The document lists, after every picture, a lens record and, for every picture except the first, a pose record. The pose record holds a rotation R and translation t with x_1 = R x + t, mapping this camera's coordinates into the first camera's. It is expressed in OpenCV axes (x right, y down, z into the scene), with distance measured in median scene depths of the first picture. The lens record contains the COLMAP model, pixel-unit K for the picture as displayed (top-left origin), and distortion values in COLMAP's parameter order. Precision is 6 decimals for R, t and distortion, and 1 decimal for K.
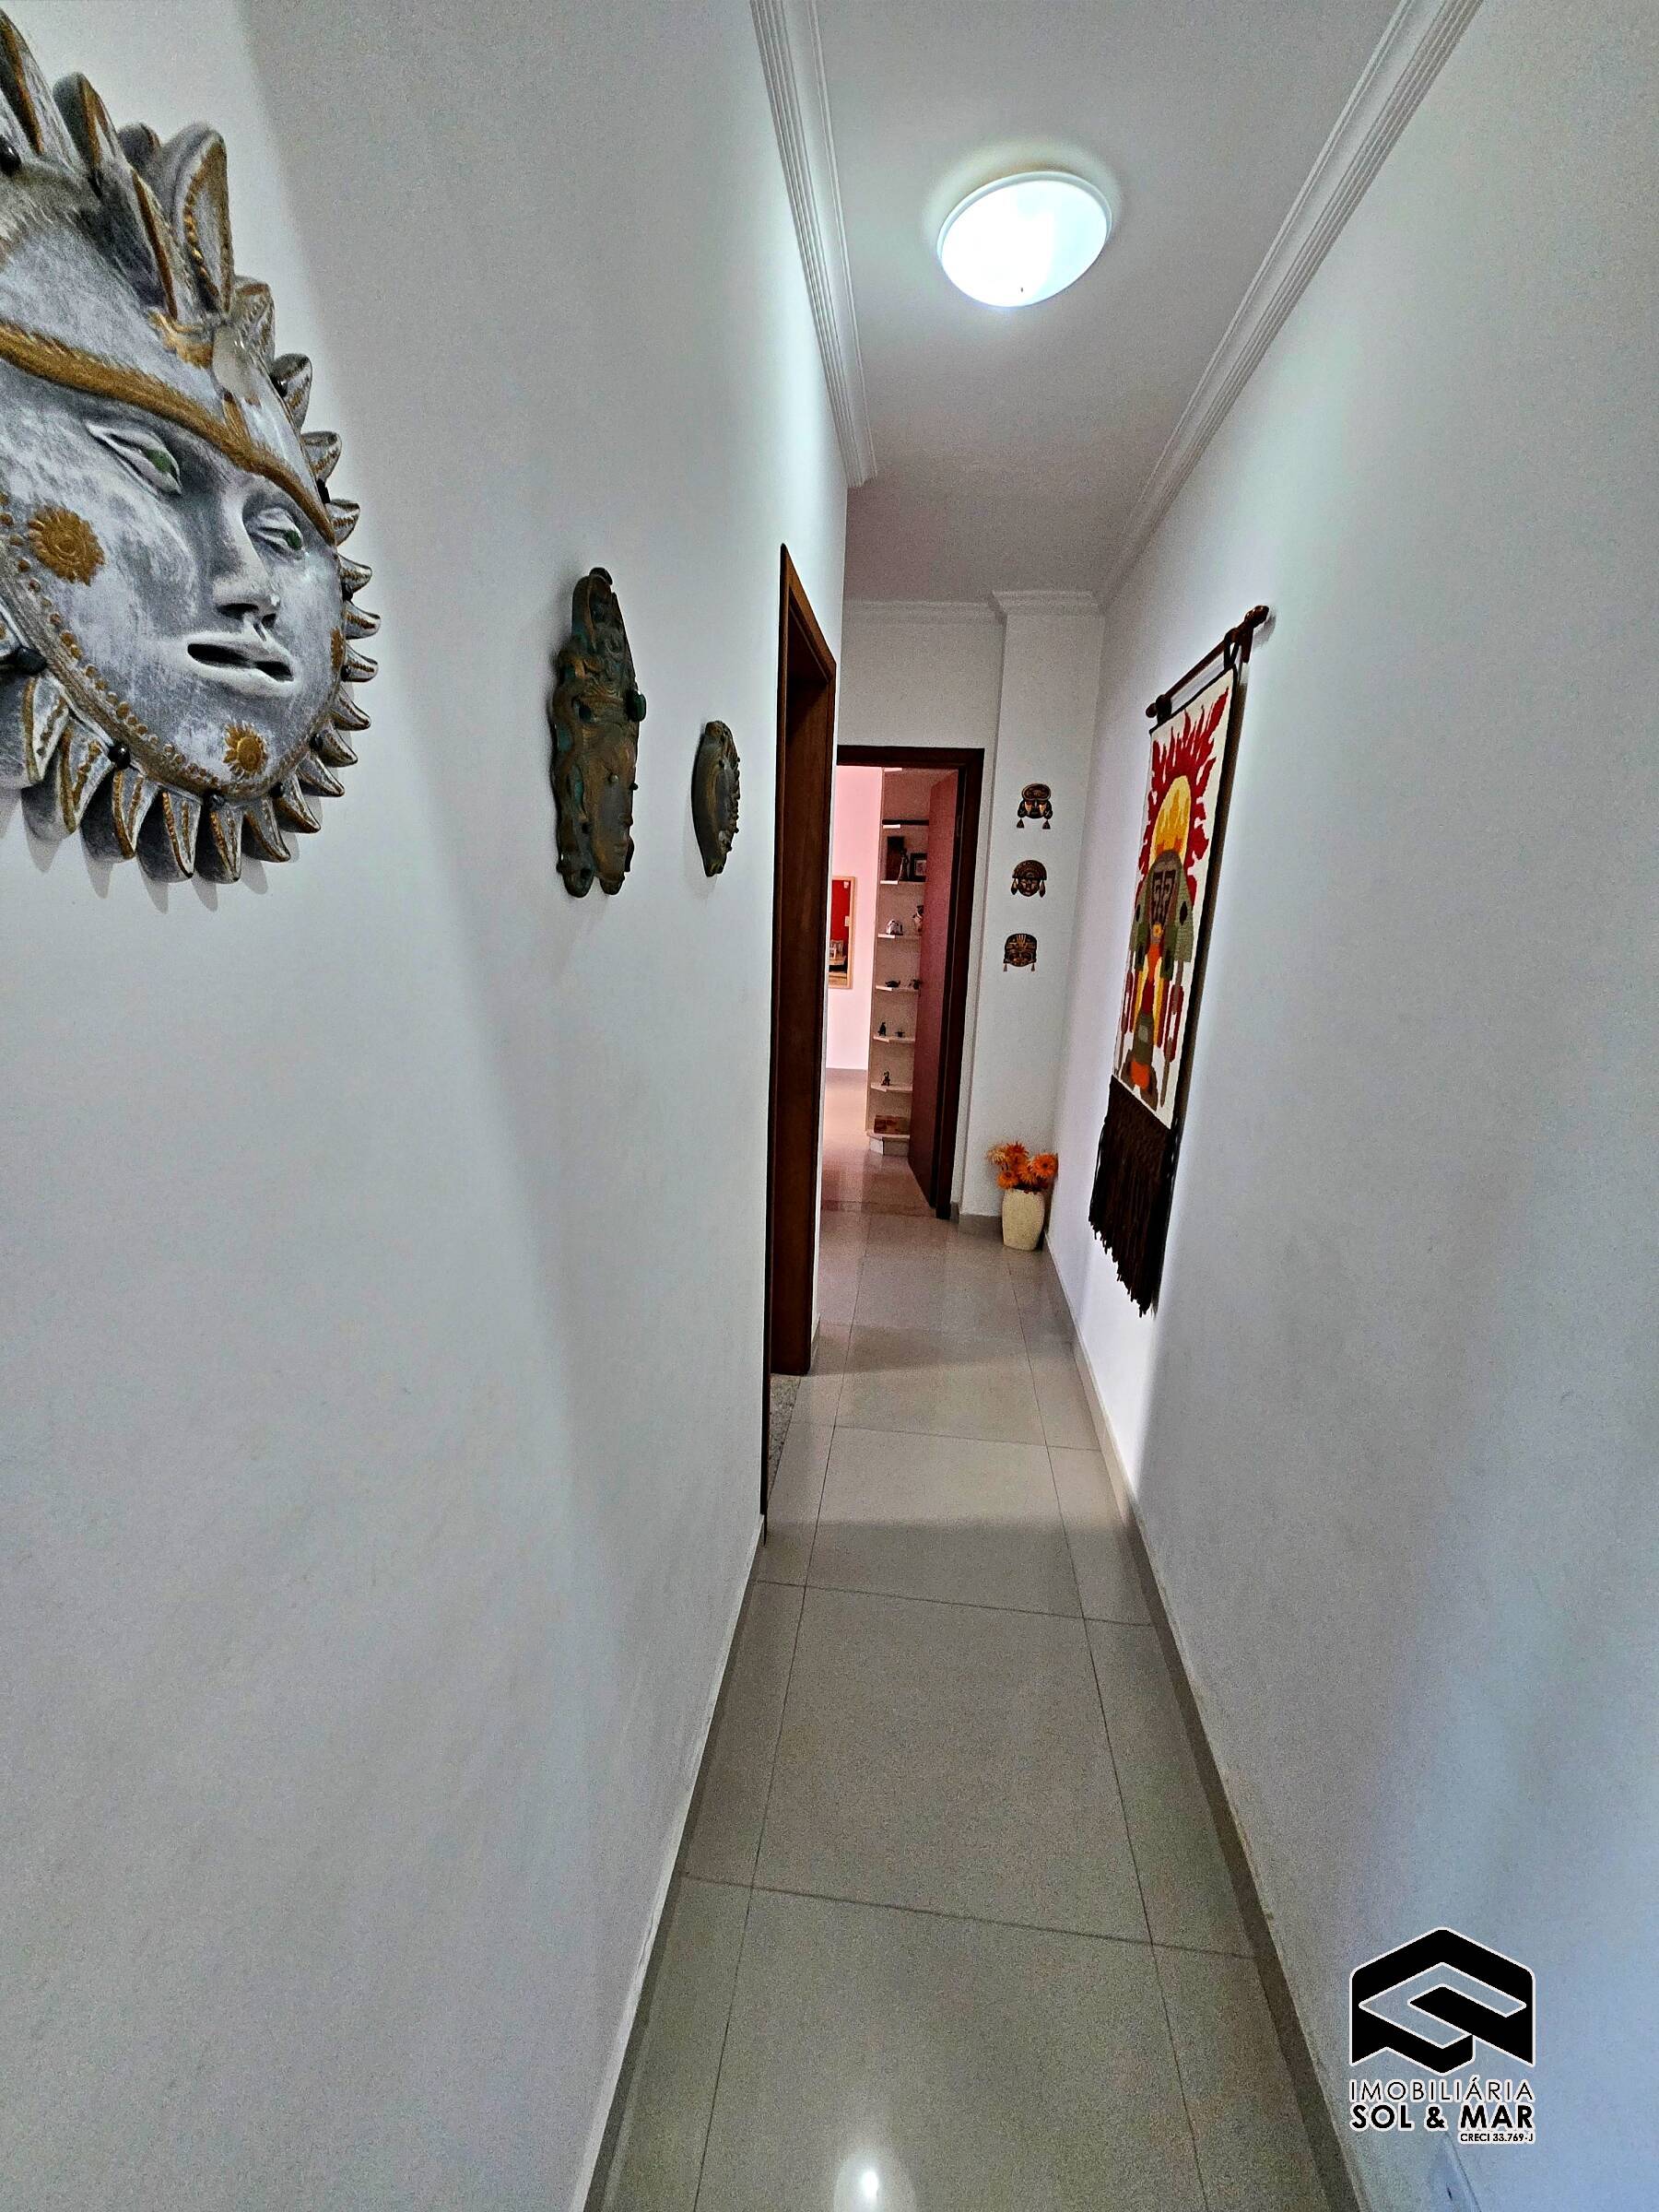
lens RADIAL K [[872.7, 0, 829.5], [0, 872.7, 1109.6], [0, 0, 1]] dist [-0.000383, -0.001038]
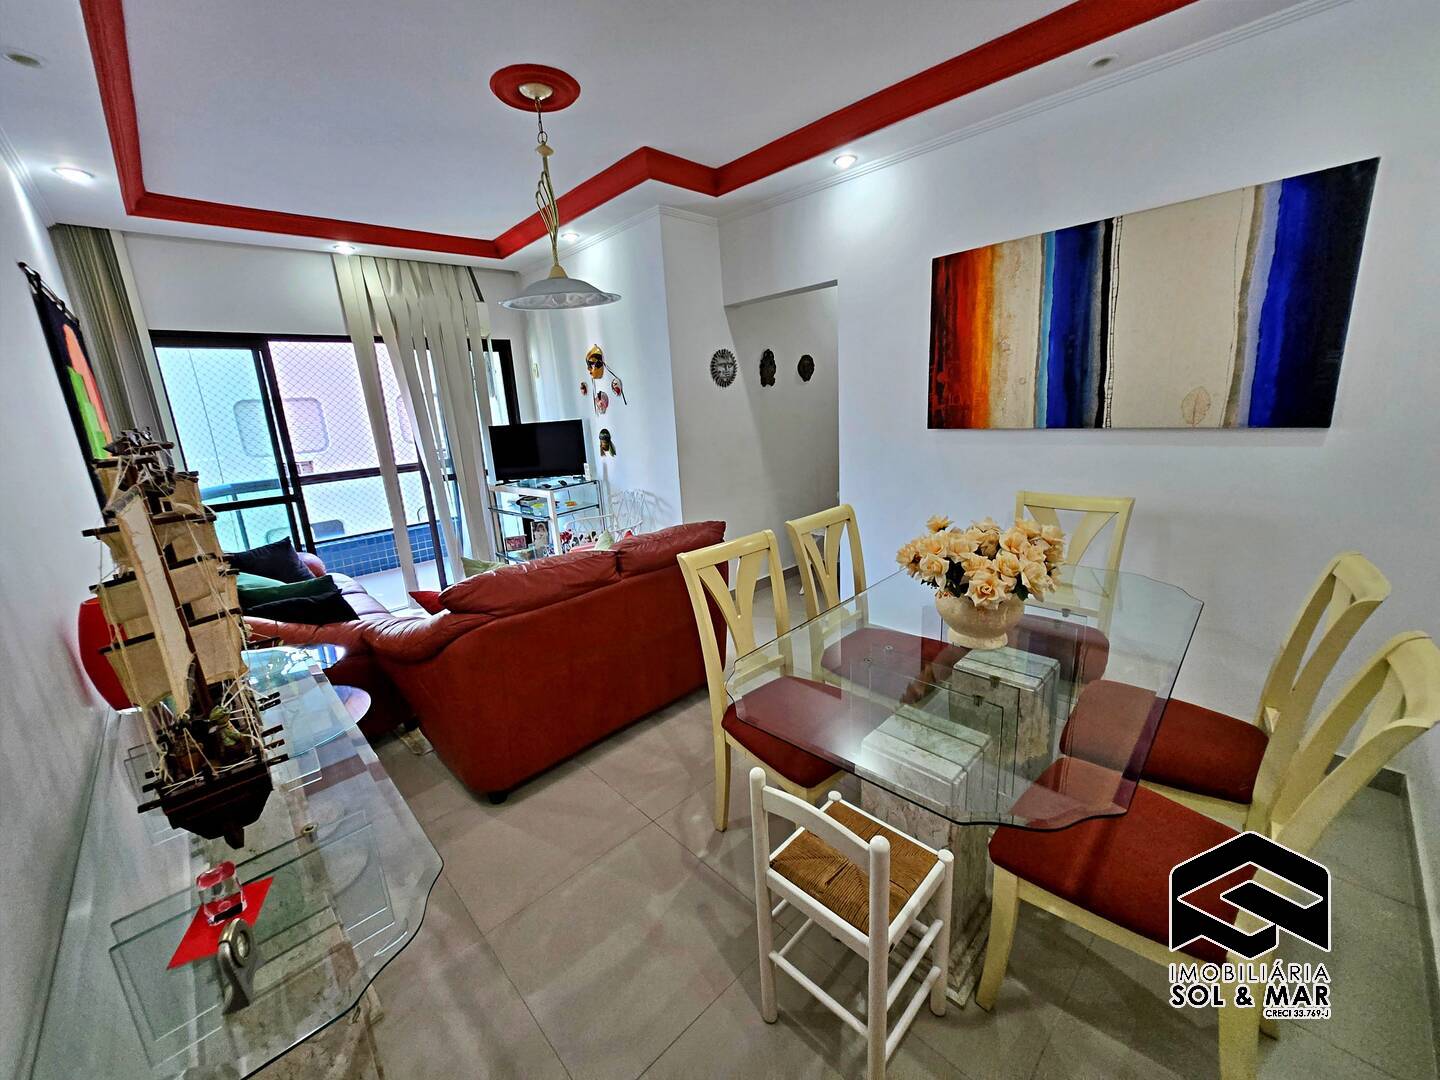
lens RADIAL K [[568.1, 0, 720.6], [0, 568.1, 534.2], [0, 0, 1]] dist [-0.000383, -0.001038]
pose [[0.765843, 0.067698, -0.639455, 5.785188], [-0.068568, 0.997370, 0.023470, 2.094320], [0.639362, 0.025872, 0.768471, -6.686865]]
